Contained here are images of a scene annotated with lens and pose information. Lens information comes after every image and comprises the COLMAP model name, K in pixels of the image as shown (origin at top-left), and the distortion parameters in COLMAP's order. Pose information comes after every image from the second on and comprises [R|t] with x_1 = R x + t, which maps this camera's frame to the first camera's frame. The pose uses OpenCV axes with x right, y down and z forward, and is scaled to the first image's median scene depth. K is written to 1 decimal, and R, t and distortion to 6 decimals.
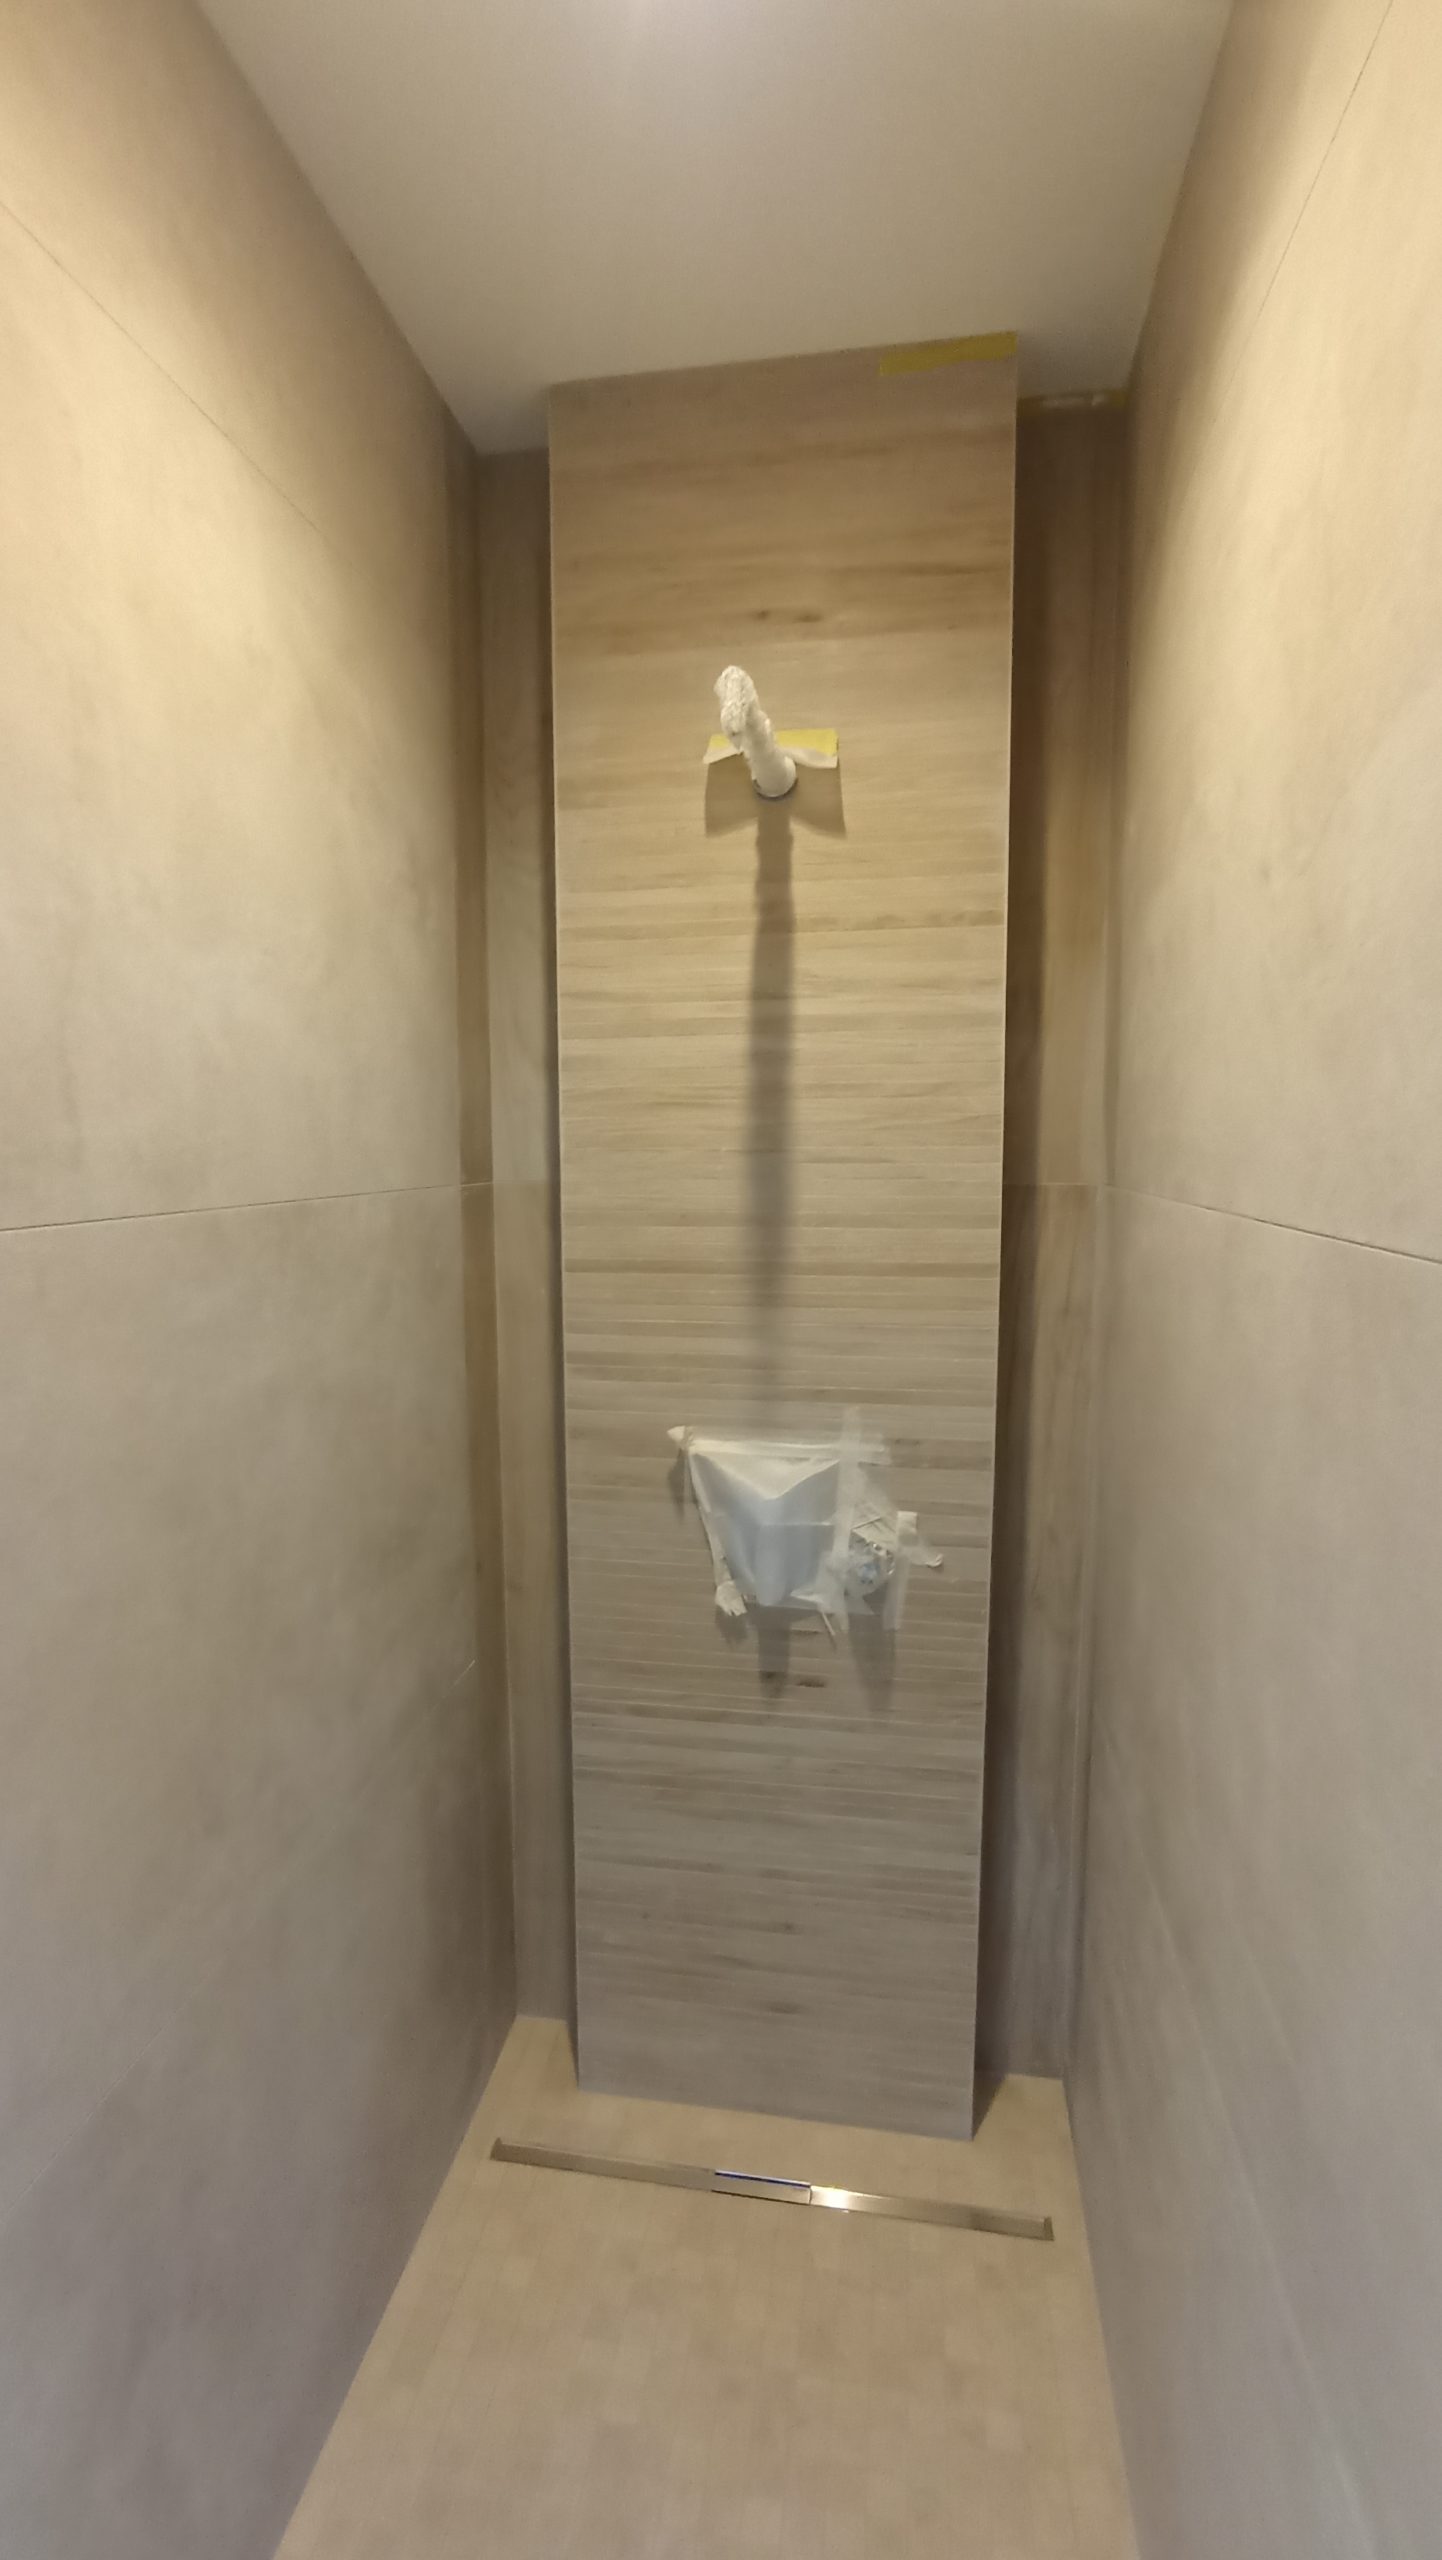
lens RADIAL K [[1150.6, 0, 721.0], [0, 1150.6, 1280.0], [0, 0, 1]] dist [-0.034440, 0.016064]
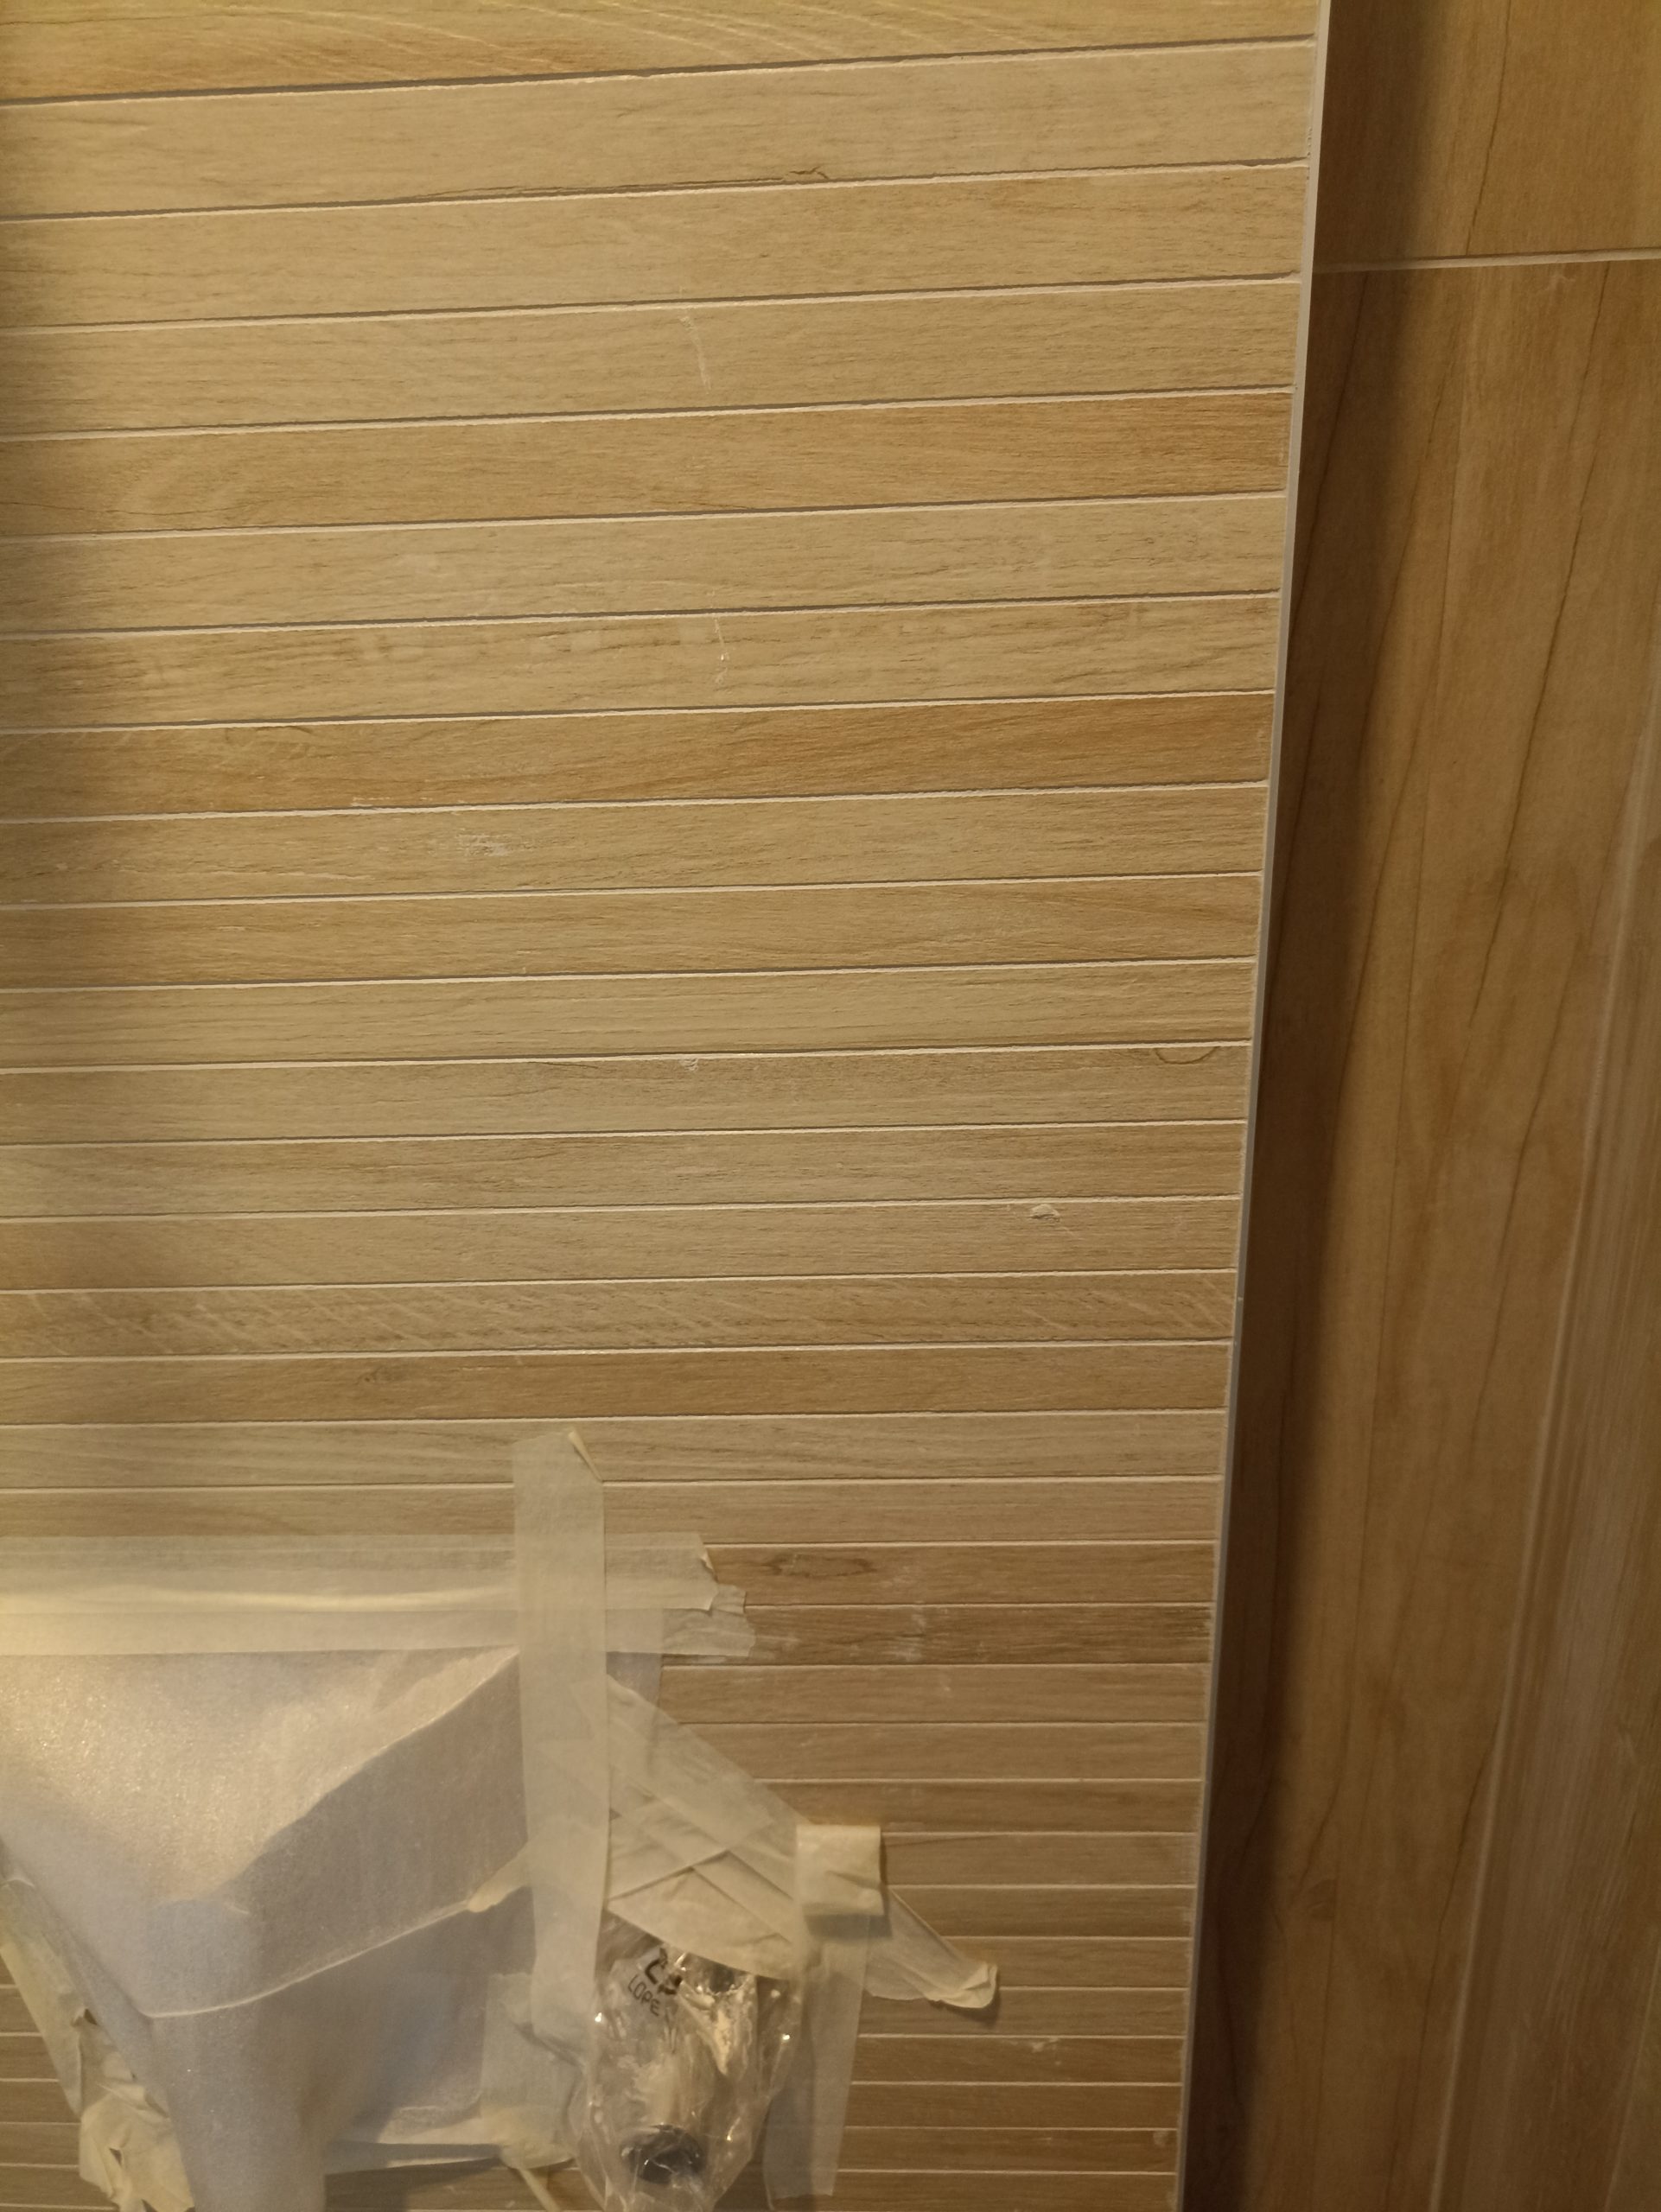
lens RADIAL K [[1643.1, 0, 830.5], [0, 1643.1, 1106.0], [0, 0, 1]] dist [0.008985, 0.011017]
pose [[0.992354, -0.072803, 0.099662, 0.137780], [0.045579, 0.966587, 0.252254, -0.019322], [-0.114697, -0.245783, 0.962515, 0.714330]]
